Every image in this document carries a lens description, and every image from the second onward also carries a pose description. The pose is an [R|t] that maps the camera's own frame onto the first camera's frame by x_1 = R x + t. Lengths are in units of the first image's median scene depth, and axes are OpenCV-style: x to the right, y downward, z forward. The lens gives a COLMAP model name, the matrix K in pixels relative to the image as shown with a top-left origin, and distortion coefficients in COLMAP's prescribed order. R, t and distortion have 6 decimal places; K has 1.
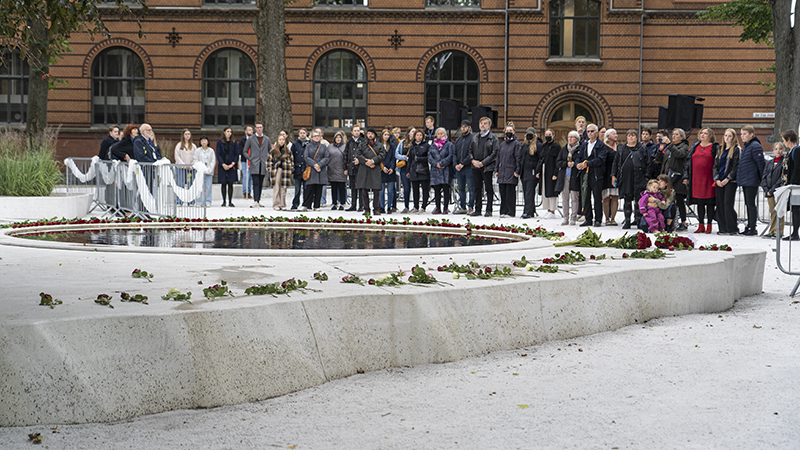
lens RADIAL K [[1411.1, 0, 400.0], [0, 1411.1, 225.0], [0, 0, 1]] dist [0.004033, 0.204118]
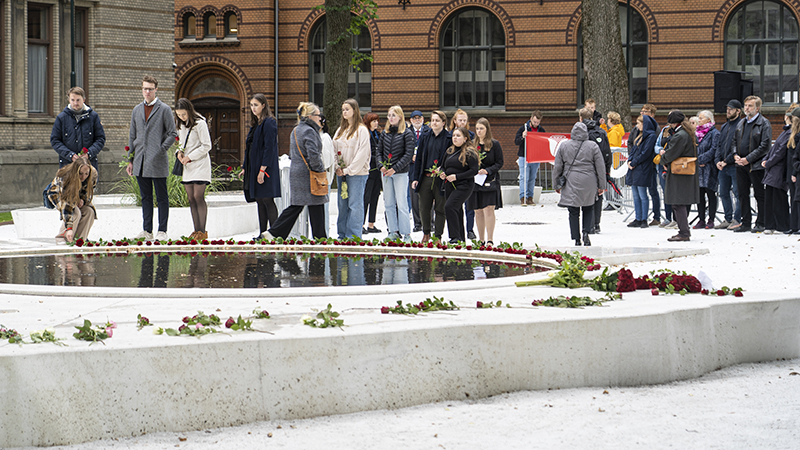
lens RADIAL K [[1853.1, 0, 400.0], [0, 1853.1, 225.0], [0, 0, 1]] dist [0.076369, 0.102697]
pose [[0.935930, 0.001943, -0.352181, 0.315133], [-0.002282, 0.999997, -0.000549, -0.012761], [0.352179, 0.001318, 0.935932, 0.064792]]
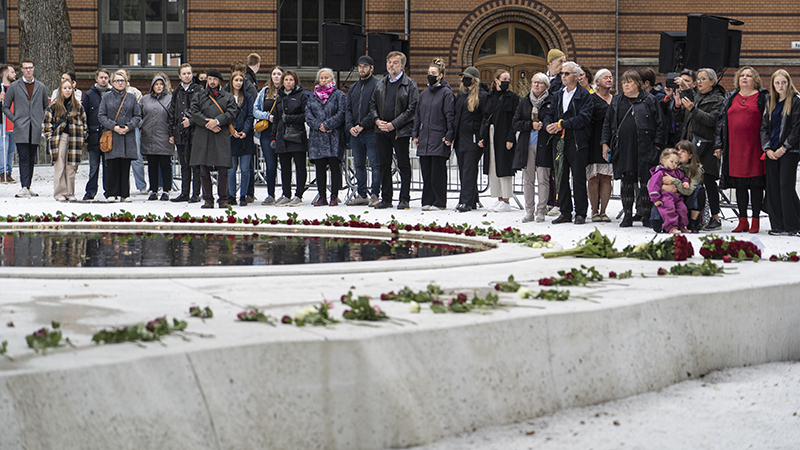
lens RADIAL K [[2249.0, 0, 400.0], [0, 2249.0, 225.0], [0, 0, 1]] dist [0.039971, 0.220324]
pose [[0.996504, -0.009255, 0.083029, -0.030515], [0.009041, 0.999955, 0.002954, -0.002465], [-0.083053, -0.002193, 0.996543, 0.001149]]
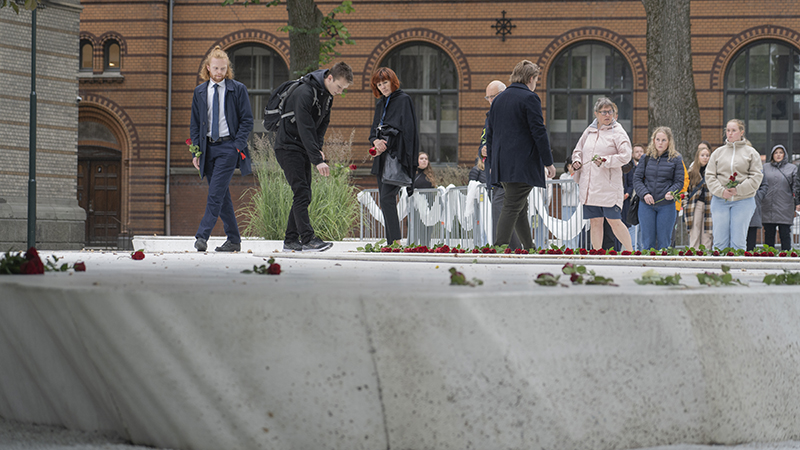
lens RADIAL K [[2249.0, 0, 400.0], [0, 2249.0, 225.0], [0, 0, 1]] dist [0.039971, 0.220324]
pose [[0.982534, -0.002933, -0.186061, -0.044653], [-0.008324, 0.998182, -0.059694, 0.044898], [0.185897, 0.060201, 0.980723, 0.003300]]
